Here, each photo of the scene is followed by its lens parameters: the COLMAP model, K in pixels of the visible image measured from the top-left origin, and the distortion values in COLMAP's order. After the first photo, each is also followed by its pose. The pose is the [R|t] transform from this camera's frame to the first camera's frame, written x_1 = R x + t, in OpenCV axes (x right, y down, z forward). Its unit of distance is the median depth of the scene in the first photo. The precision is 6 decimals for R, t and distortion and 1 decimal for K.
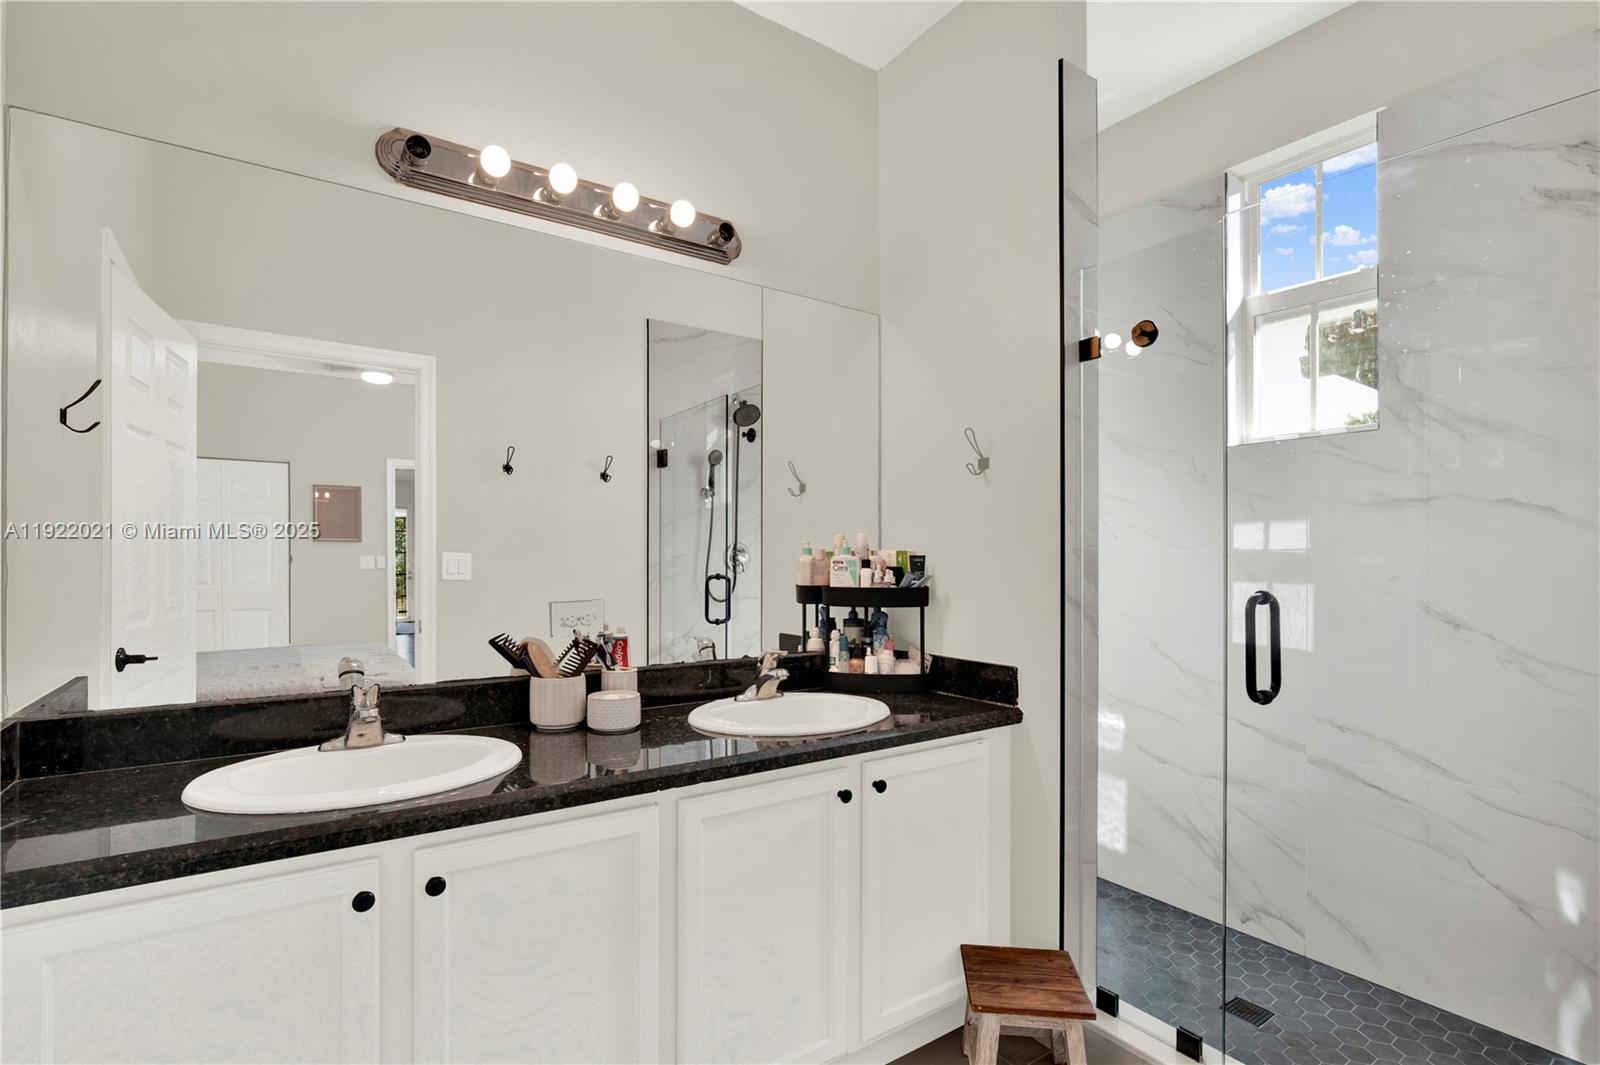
lens RADIAL K [[728.8, 0, 807.1], [0, 728.8, 560.1], [0, 0, 1]] dist [-0.009605, 0.002495]
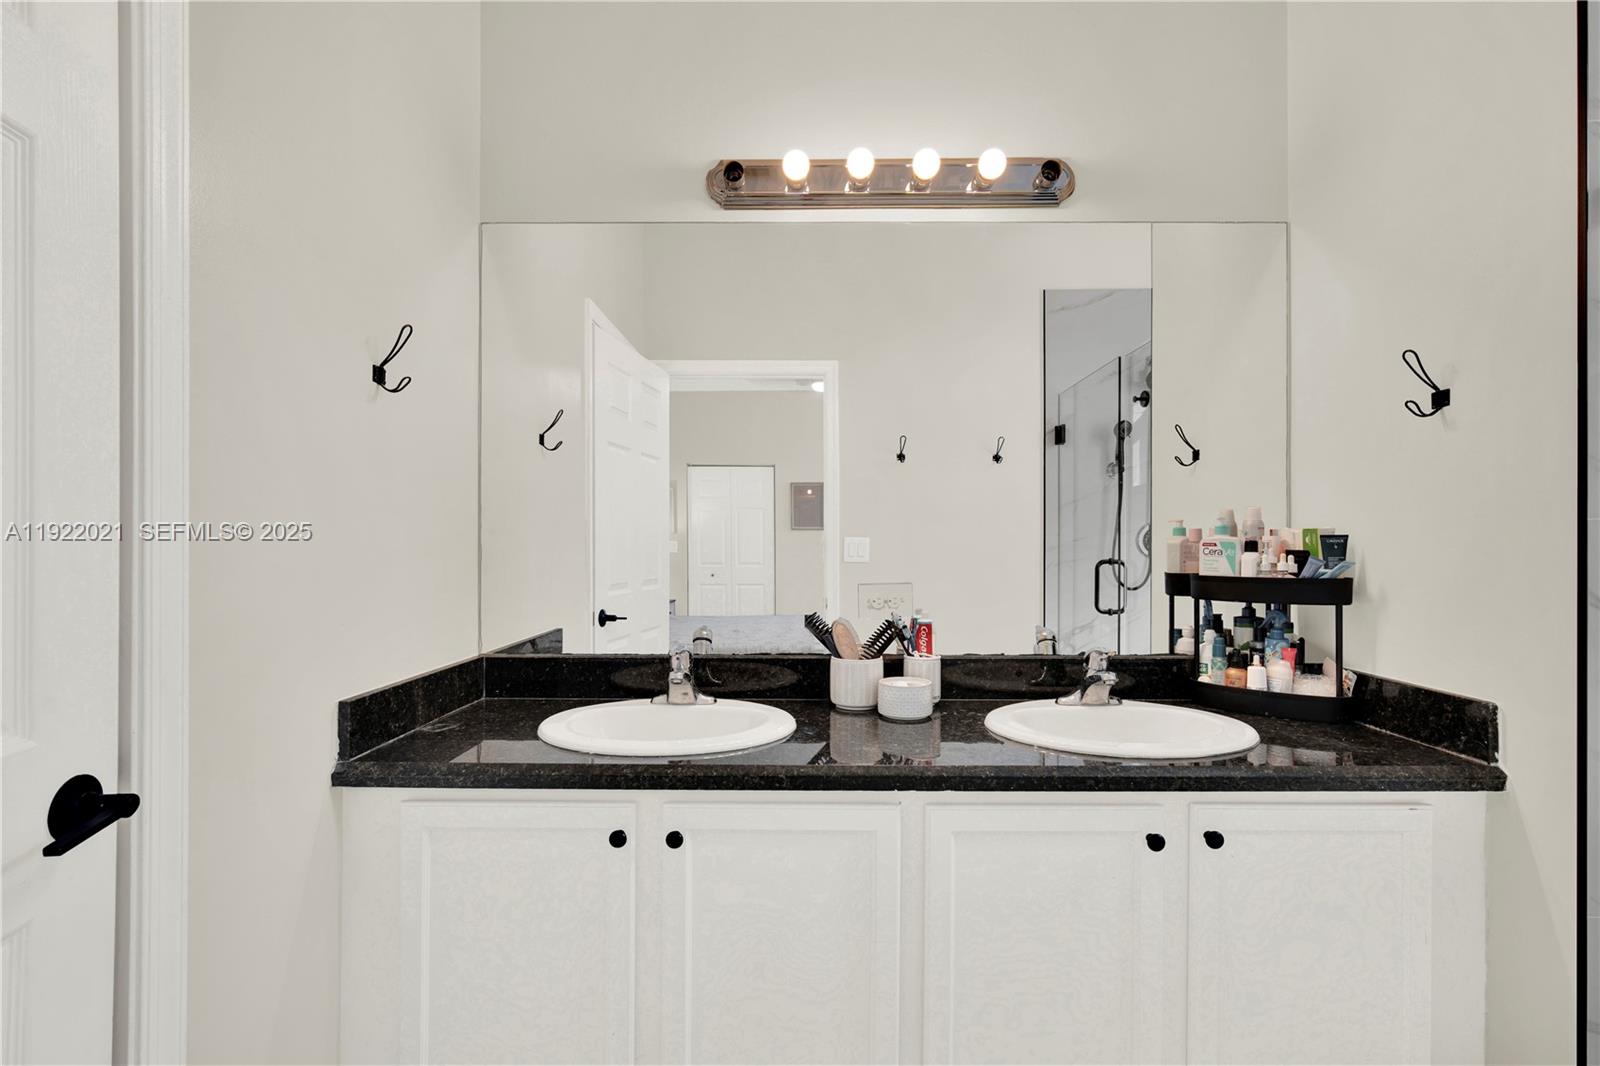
lens RADIAL K [[728.8, 0, 811.1], [0, 728.8, 539.4], [0, 0, 1]] dist [-0.009605, 0.002495]
pose [[0.824363, -0.005770, -0.566032, 0.136912], [0.001515, 0.999967, -0.007987, 0.003297], [0.566059, 0.005726, 0.824345, 0.104220]]
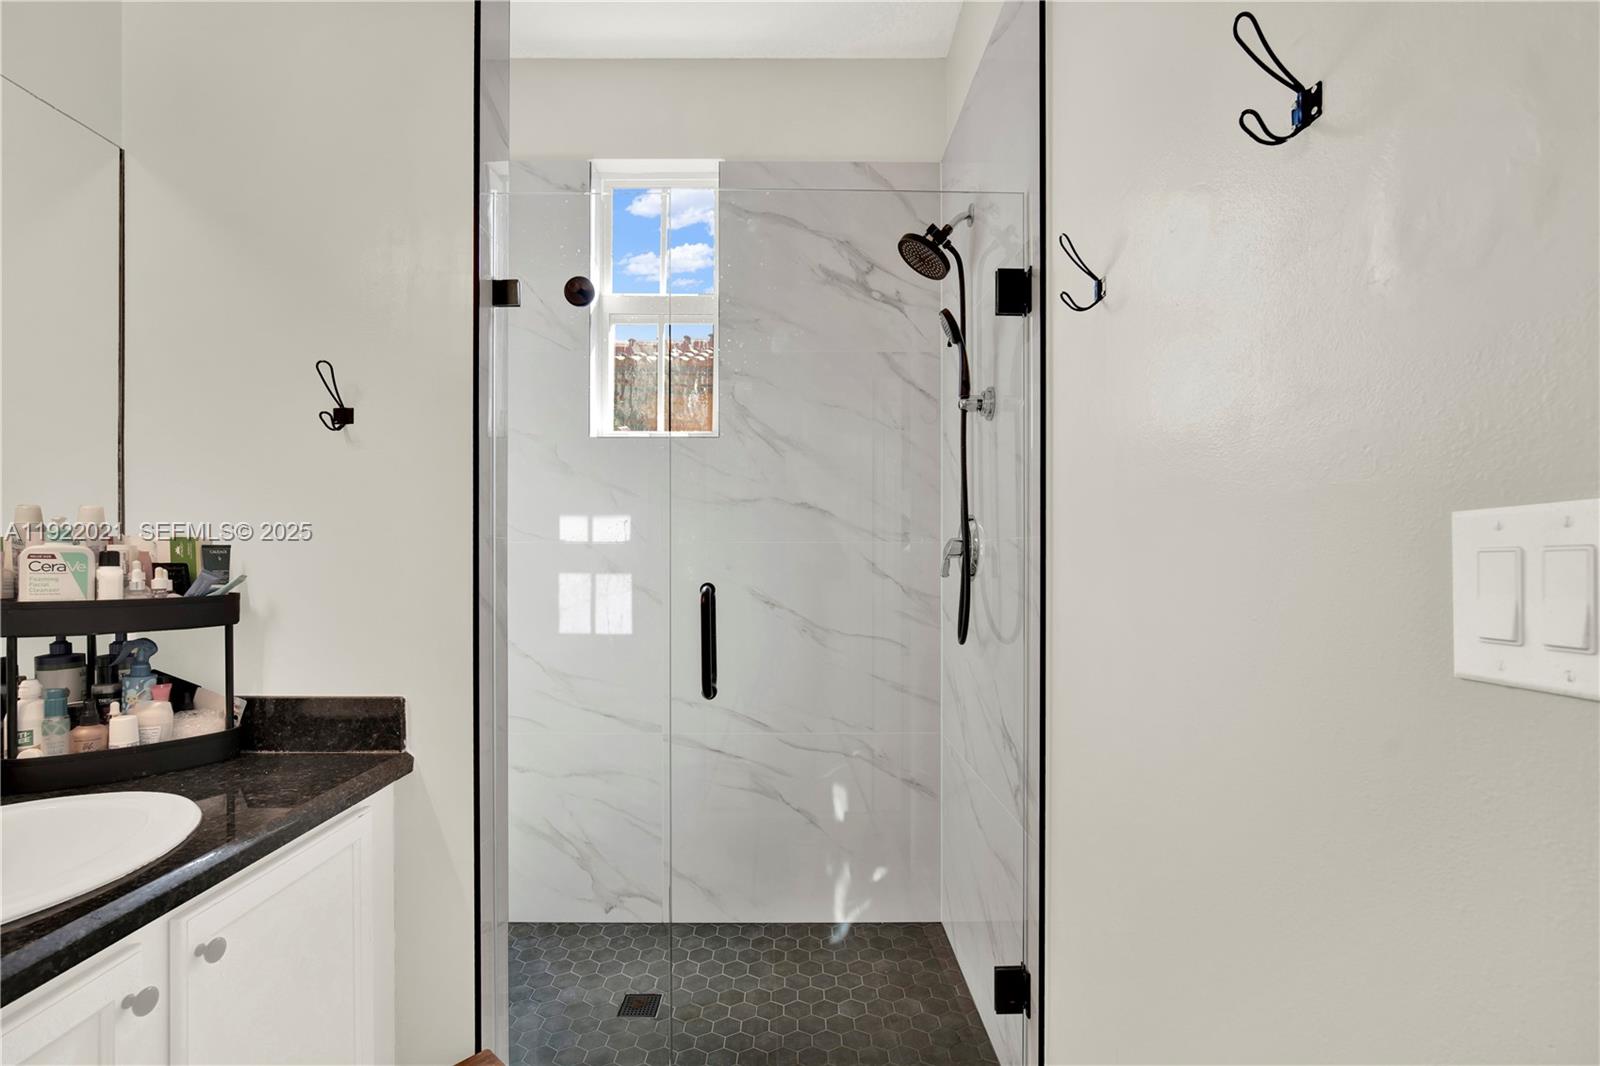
lens RADIAL K [[728.8, 0, 805.4], [0, 728.8, 548.5], [0, 0, 1]] dist [-0.009605, 0.002495]
pose [[0.585395, 0.001925, 0.810746, -0.064585], [0.002494, 0.999988, -0.004176, 0.000527], [-0.810744, 0.004467, 0.585384, 0.216918]]
